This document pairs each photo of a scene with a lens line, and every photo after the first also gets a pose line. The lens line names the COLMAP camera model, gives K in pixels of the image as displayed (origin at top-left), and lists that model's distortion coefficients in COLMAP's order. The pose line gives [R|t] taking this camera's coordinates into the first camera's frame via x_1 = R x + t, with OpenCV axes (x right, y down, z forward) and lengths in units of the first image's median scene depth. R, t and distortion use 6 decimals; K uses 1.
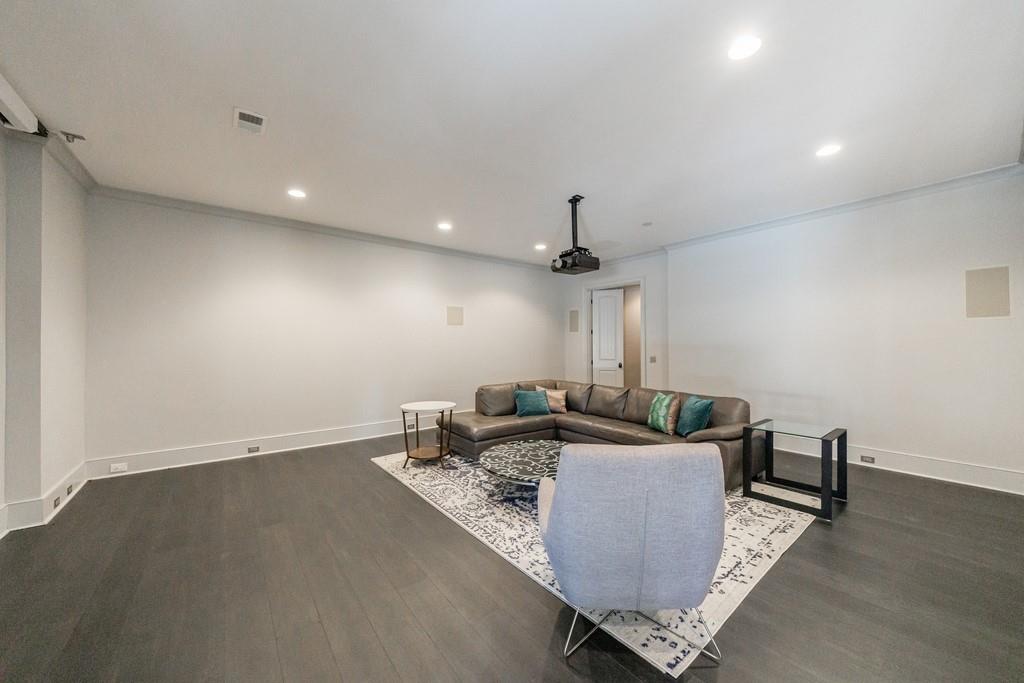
lens RADIAL K [[362.5, 0, 497.9], [0, 362.5, 347.2], [0, 0, 1]] dist [0.000424, 0.000049]
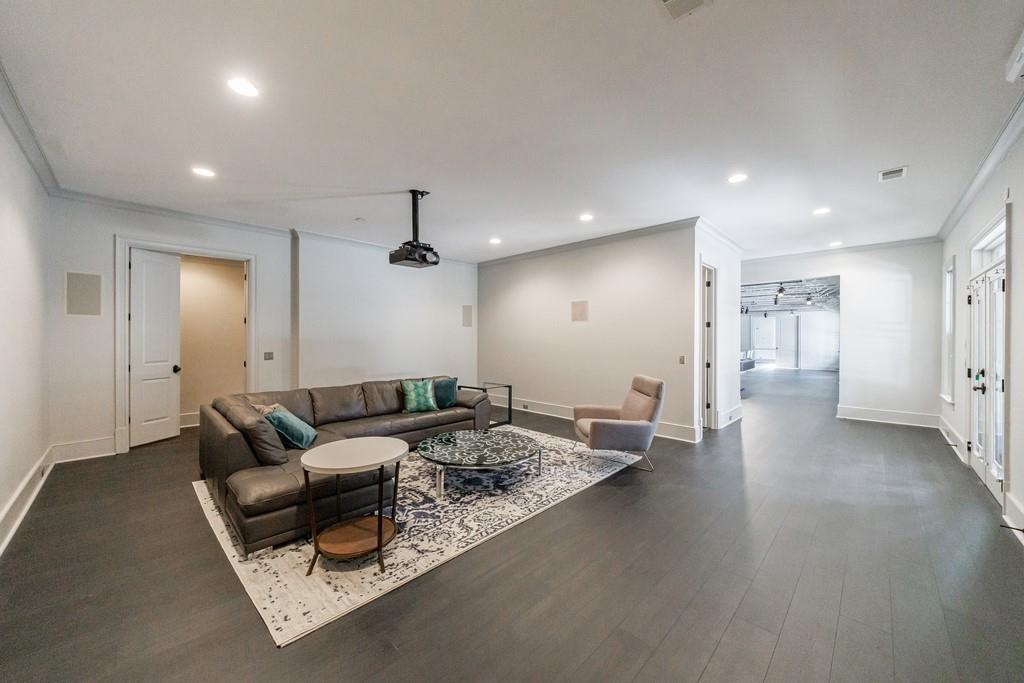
lens RADIAL K [[376.1, 0, 516.6], [0, 376.1, 339.4], [0, 0, 1]] dist [0.000386, 0.000017]
pose [[-0.147393, -0.008523, 0.989041, -0.973168], [0.002139, 0.999958, 0.008935, -0.020404], [-0.989076, 0.003433, -0.147369, 1.022451]]
